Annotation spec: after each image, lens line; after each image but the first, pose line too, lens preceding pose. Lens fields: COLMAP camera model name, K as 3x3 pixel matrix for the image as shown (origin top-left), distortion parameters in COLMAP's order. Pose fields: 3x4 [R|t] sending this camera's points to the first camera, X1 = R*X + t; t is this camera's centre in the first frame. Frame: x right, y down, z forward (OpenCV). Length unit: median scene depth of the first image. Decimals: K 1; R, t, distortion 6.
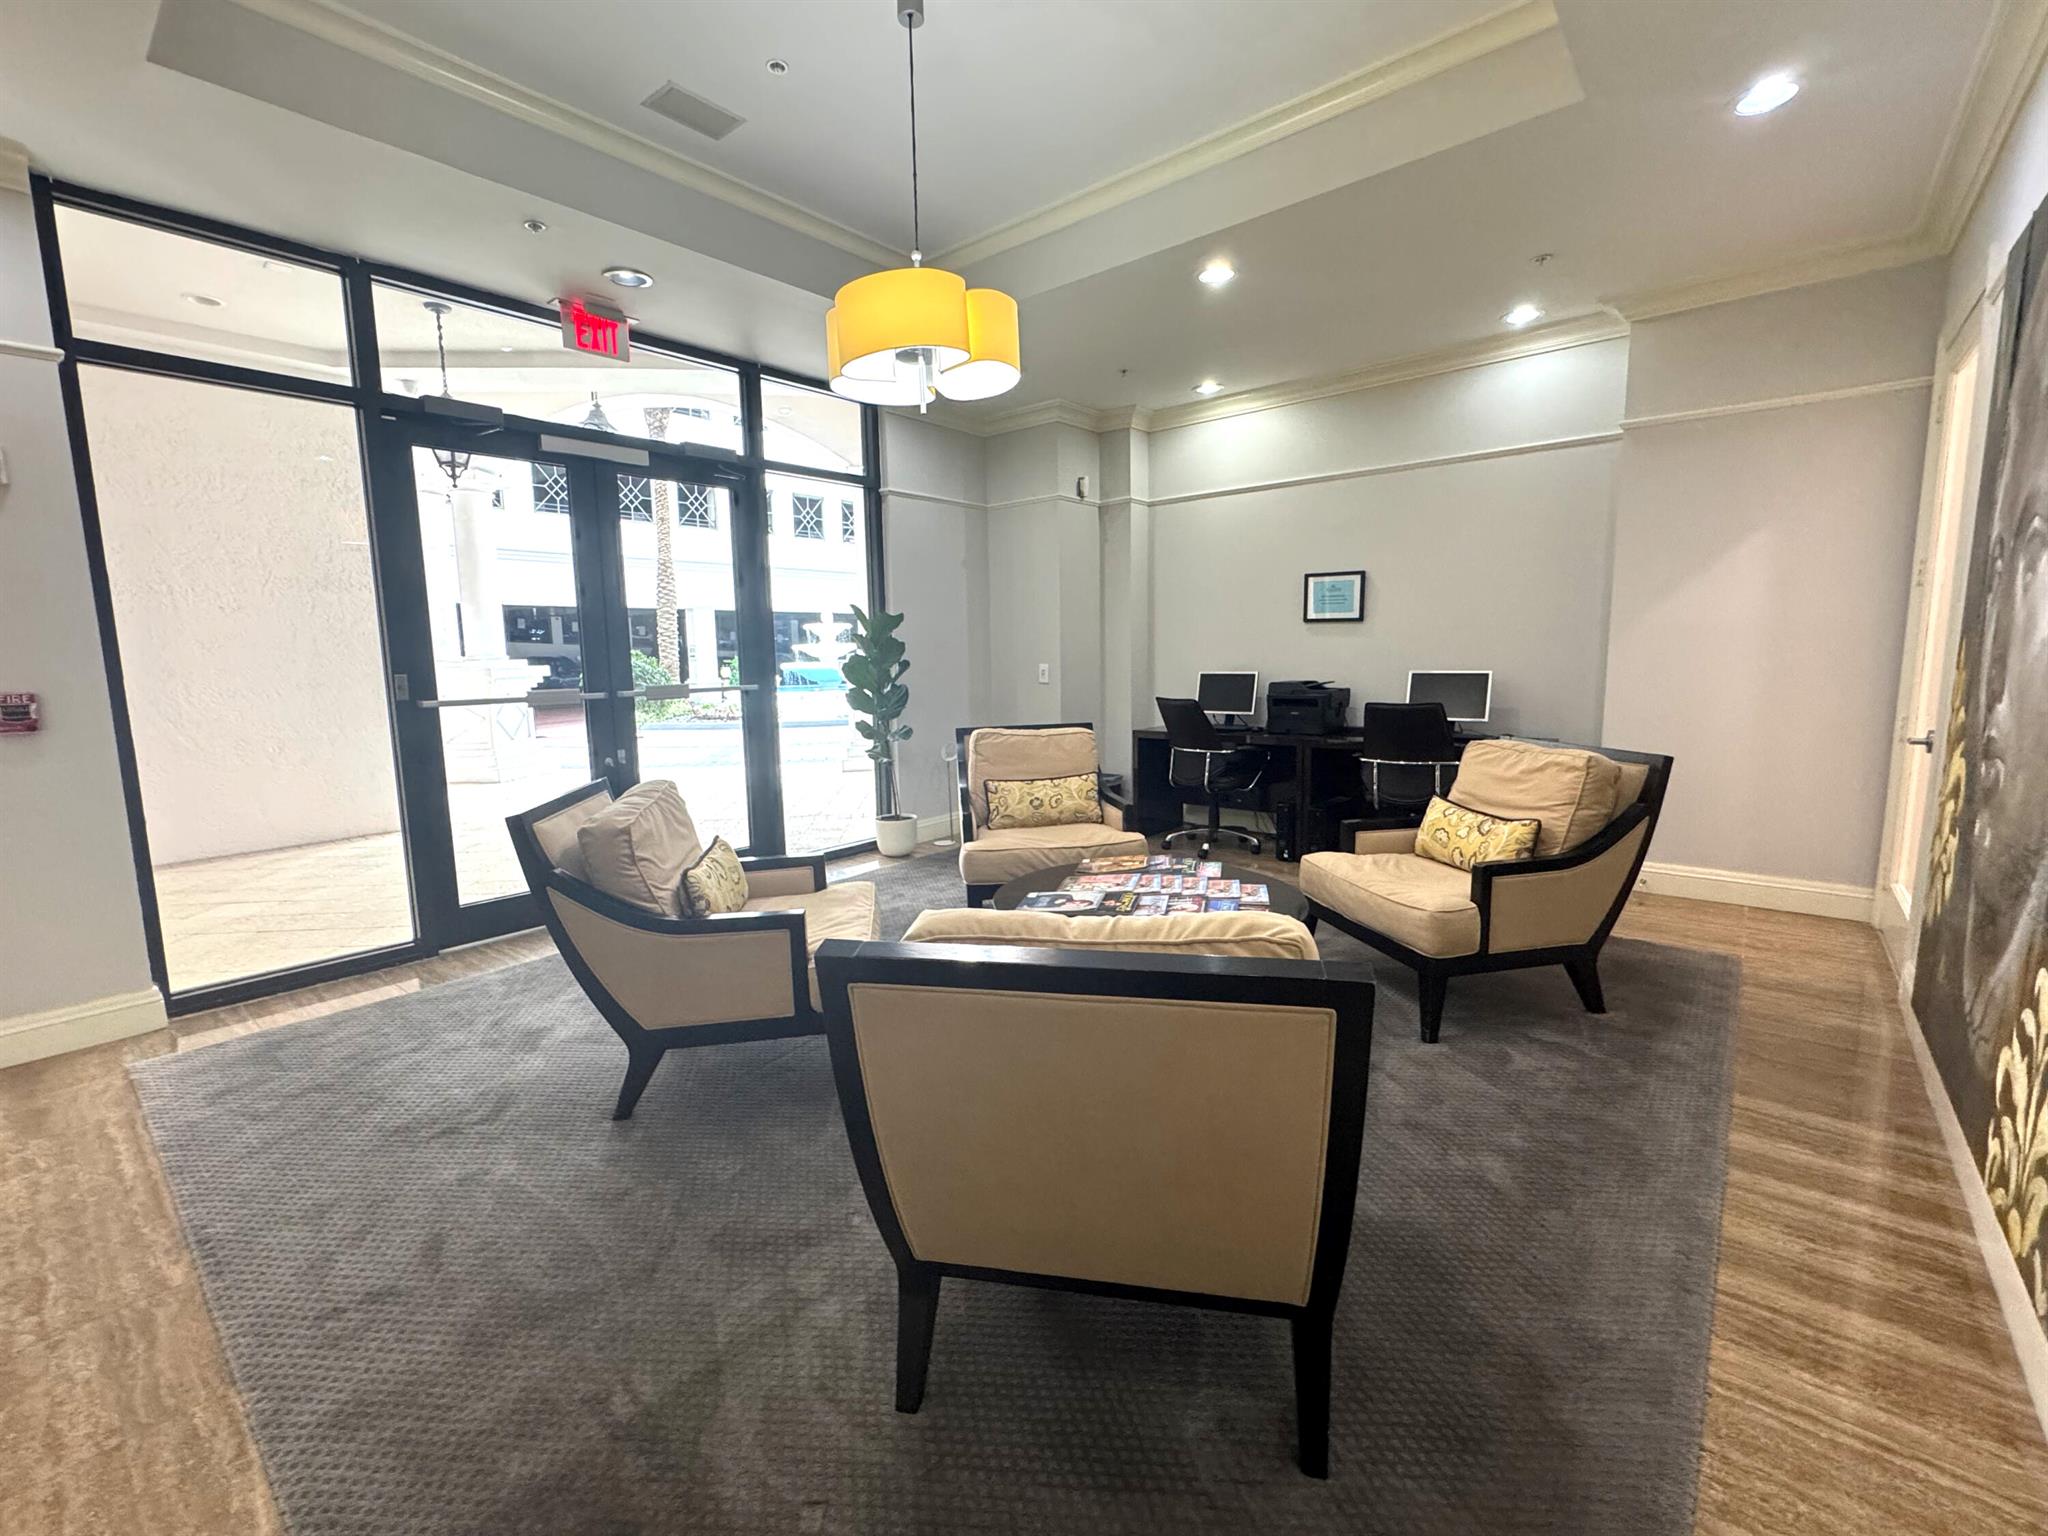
lens RADIAL K [[874.5, 0, 1019.6], [0, 874.5, 762.2], [0, 0, 1]] dist [-0.001171, -0.000327]
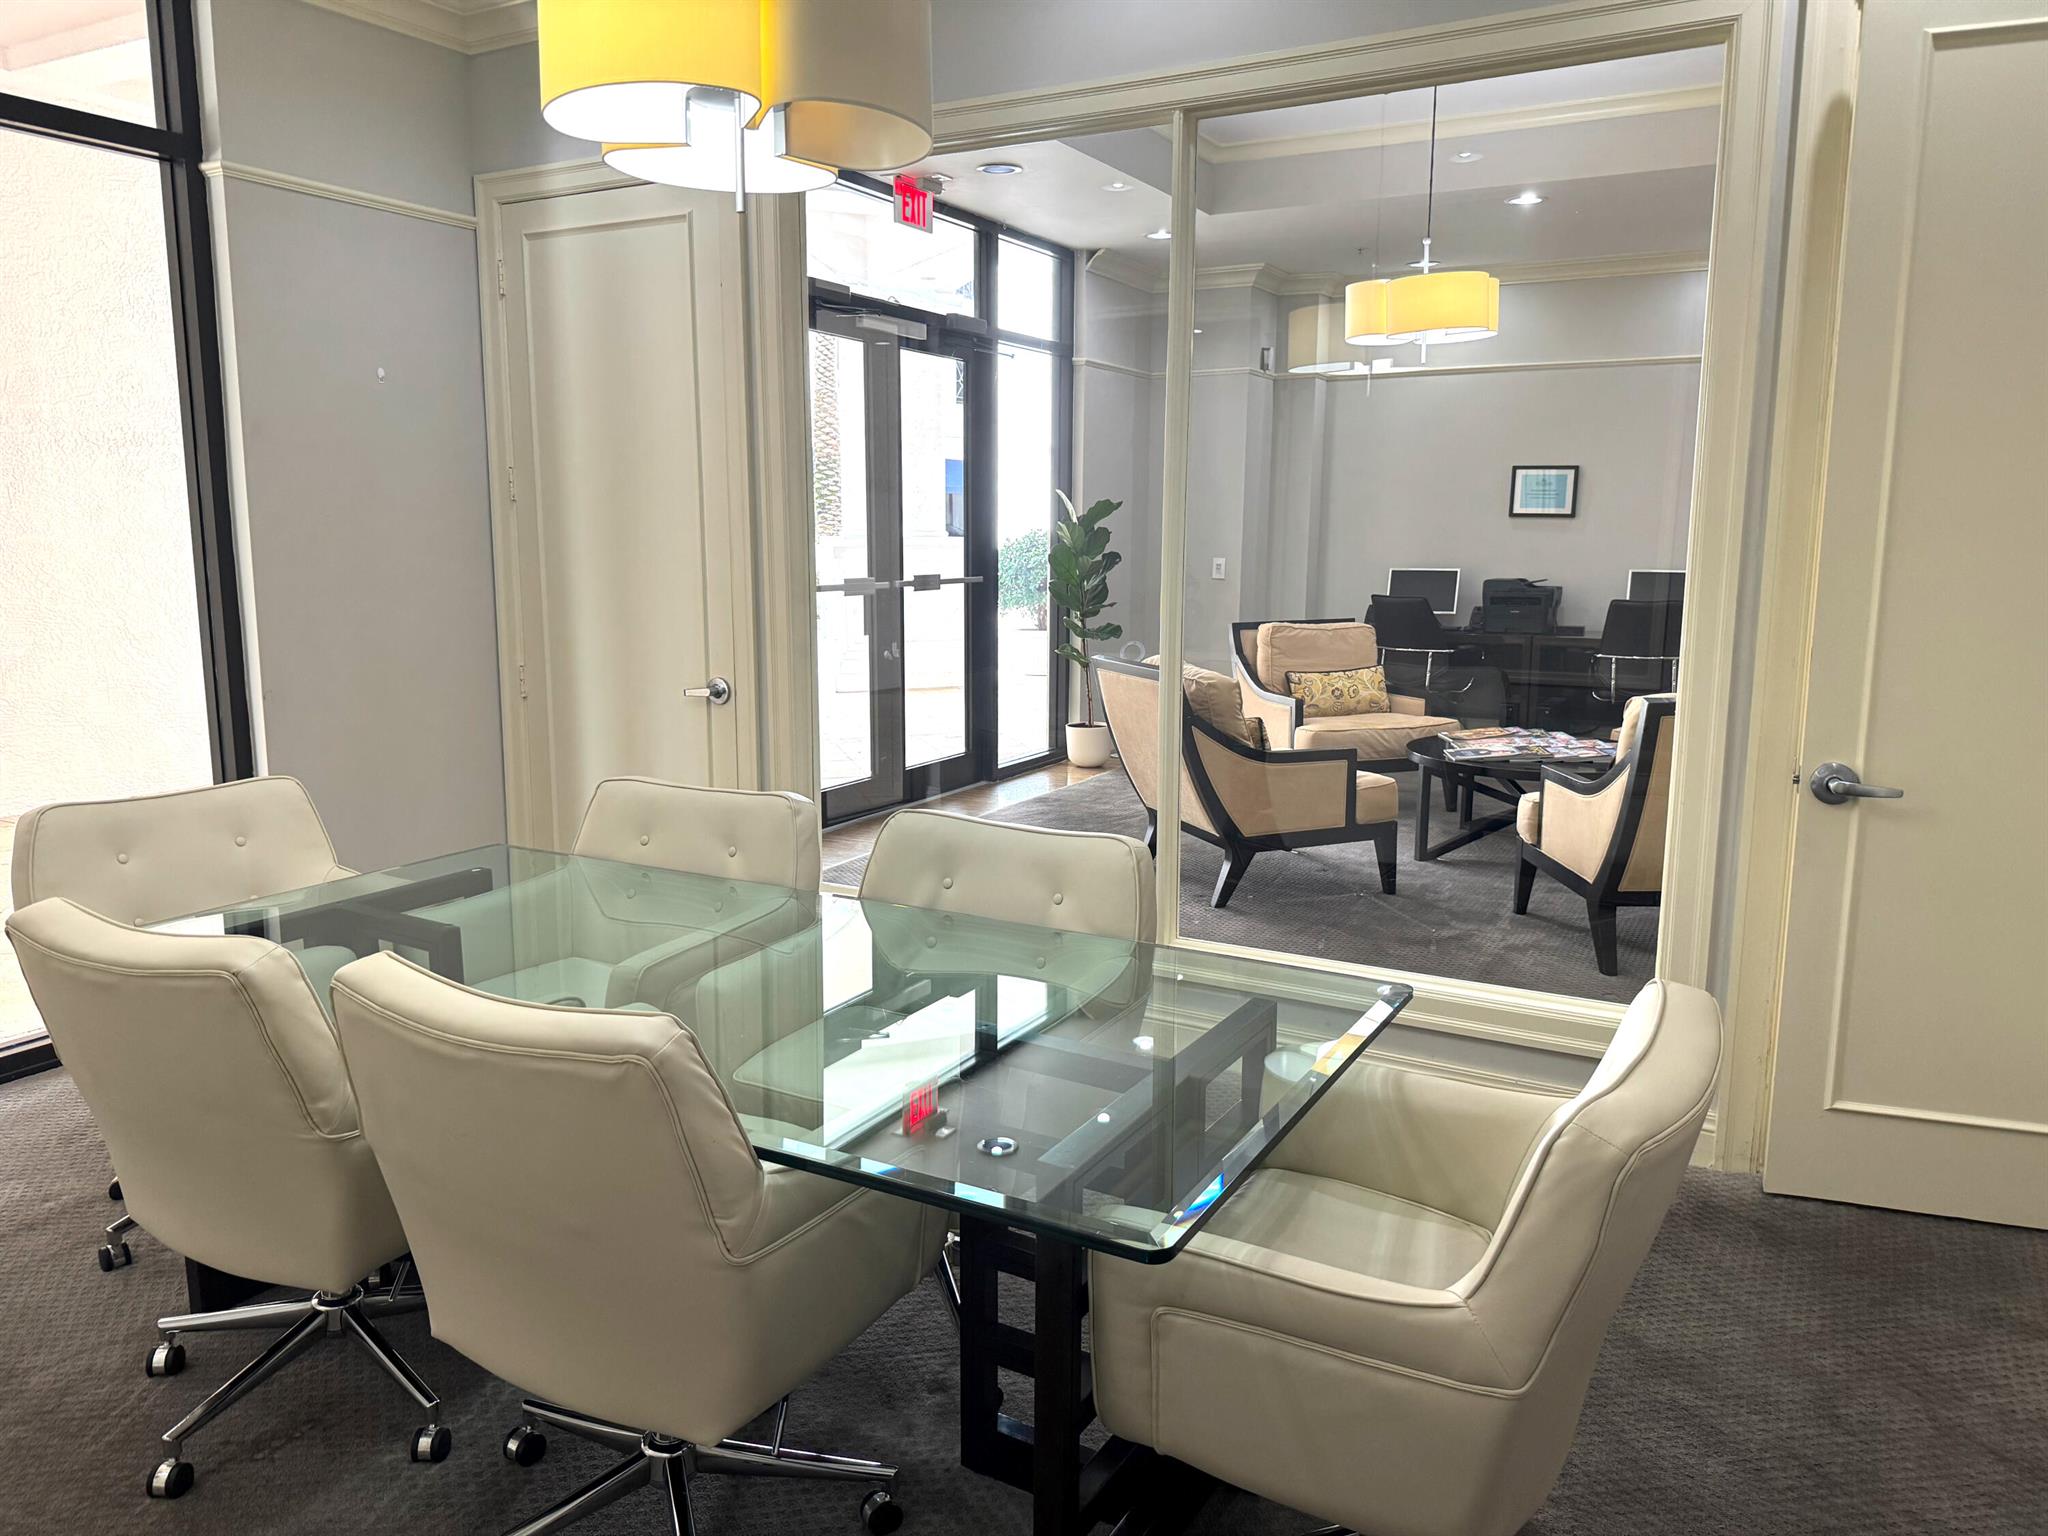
lens RADIAL K [[1453.8, 0, 1024.0], [0, 1453.8, 768.0], [0, 0, 1]] dist [0.116406, -0.145567]
pose [[0.979566, -0.011546, 0.200790, -0.618613], [0.004573, 0.999371, 0.035158, 0.064665], [-0.201070, -0.033521, 0.979003, -0.563750]]
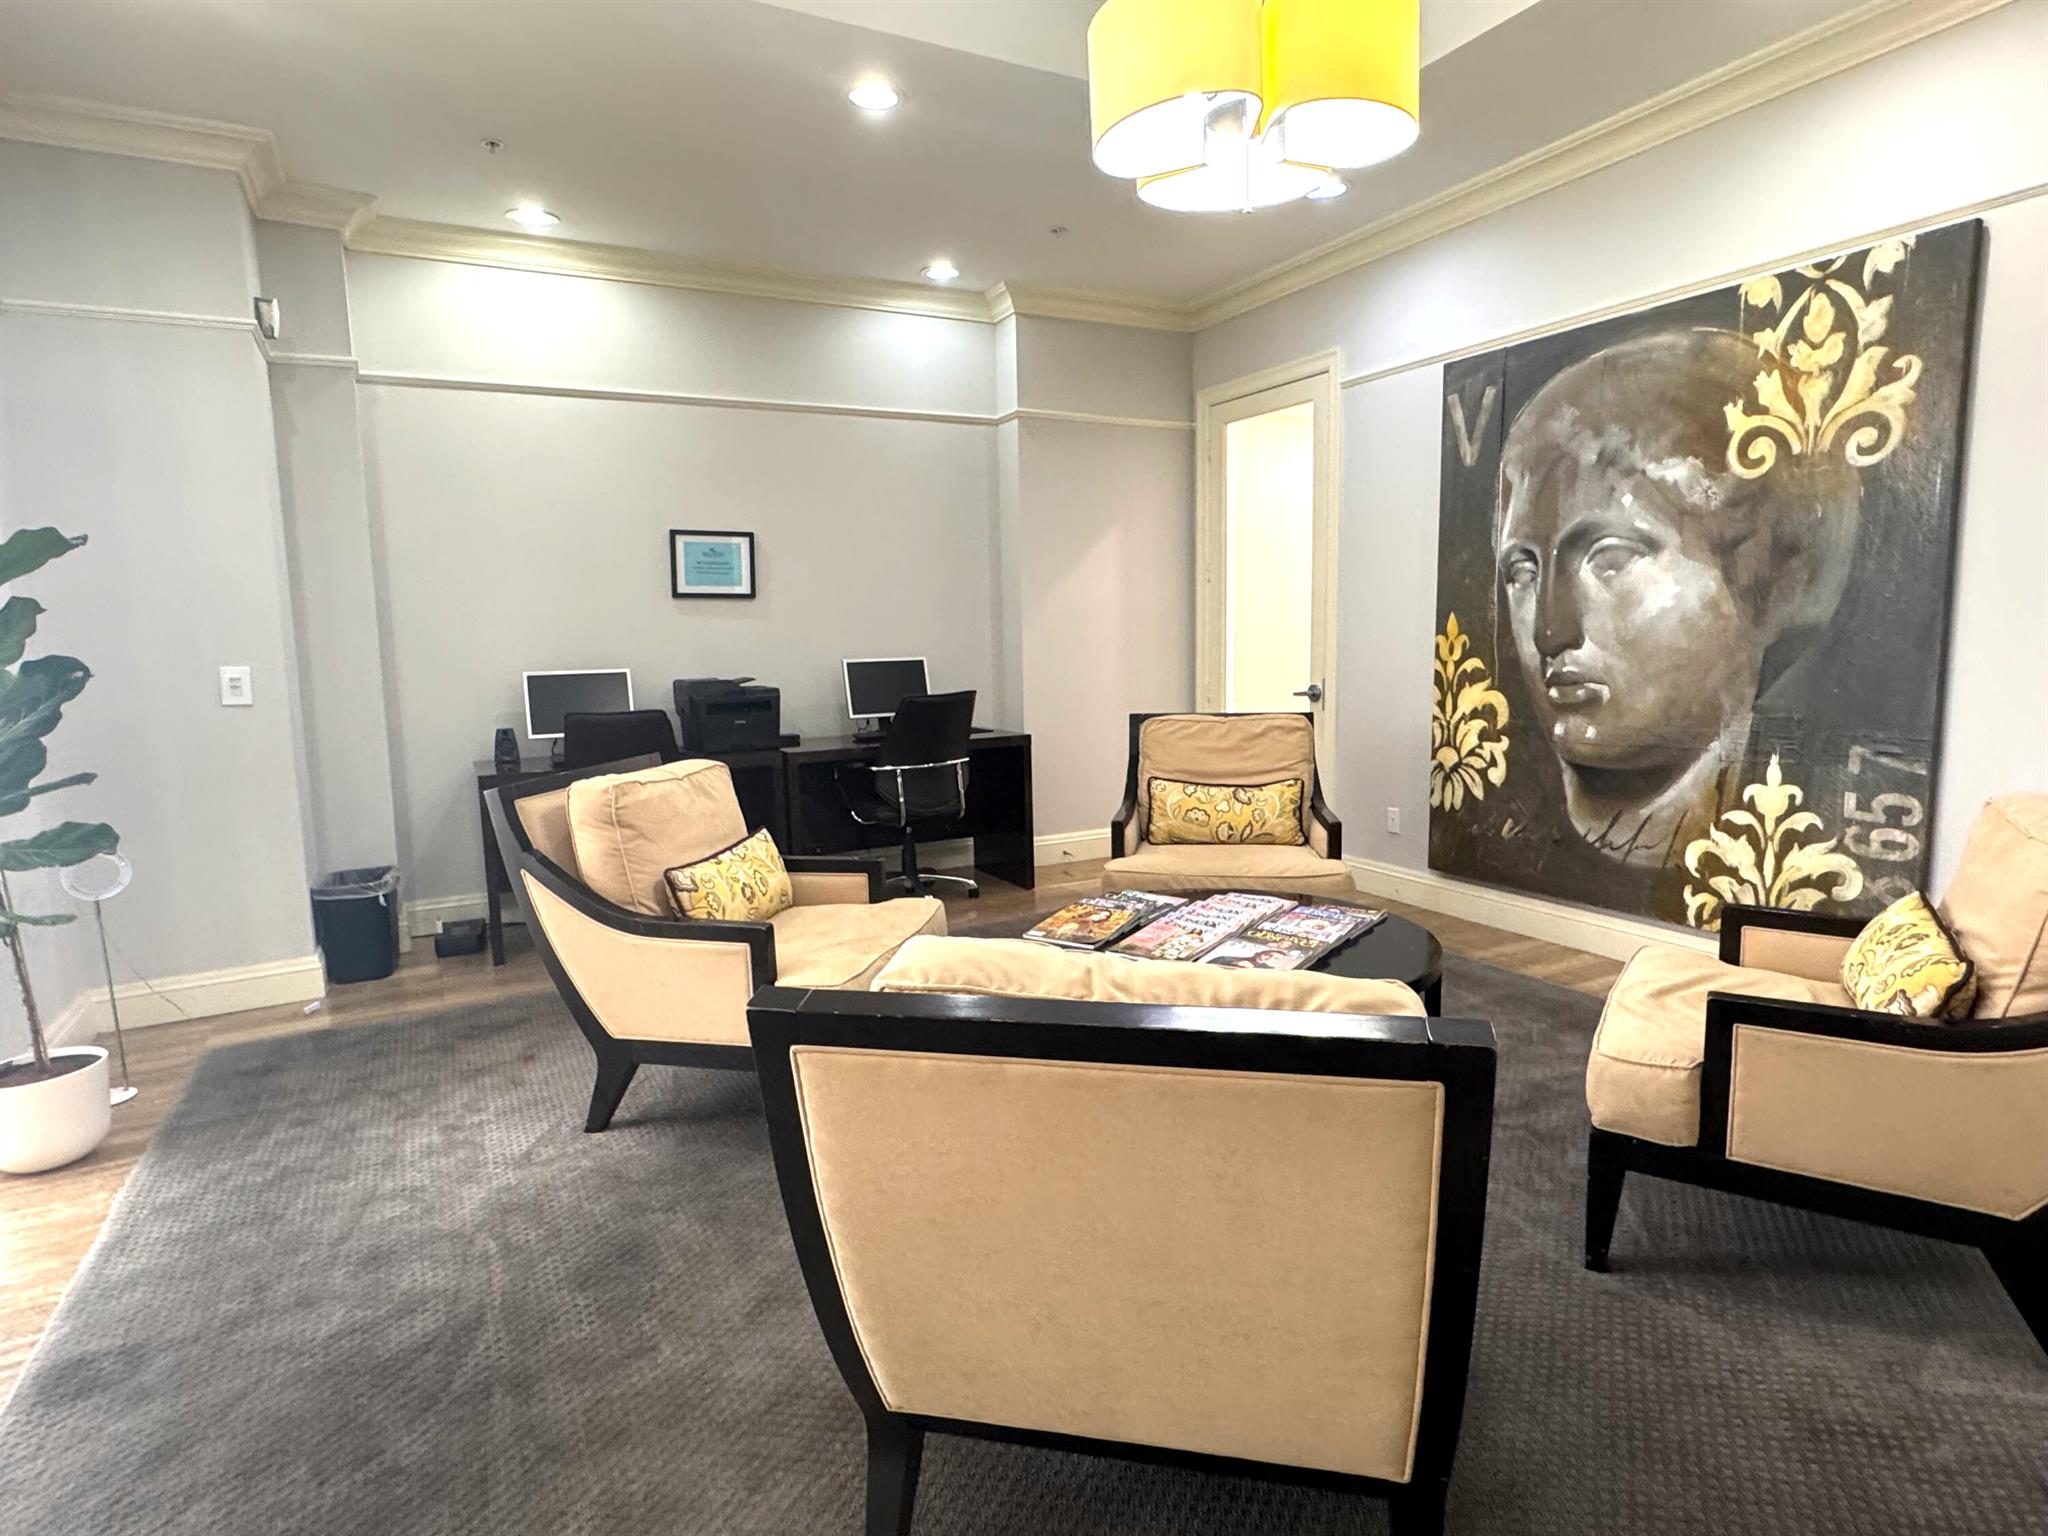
lens RADIAL K [[1132.7, 0, 1024.0], [0, 1132.7, 768.0], [0, 0, 1]] dist [0.002875, 0.000559]
pose [[0.377355, -0.103911, 0.920221, -0.513068], [0.133690, 0.989388, 0.056899, -0.045064], [-0.916368, 0.101553, 0.387242, 0.476855]]
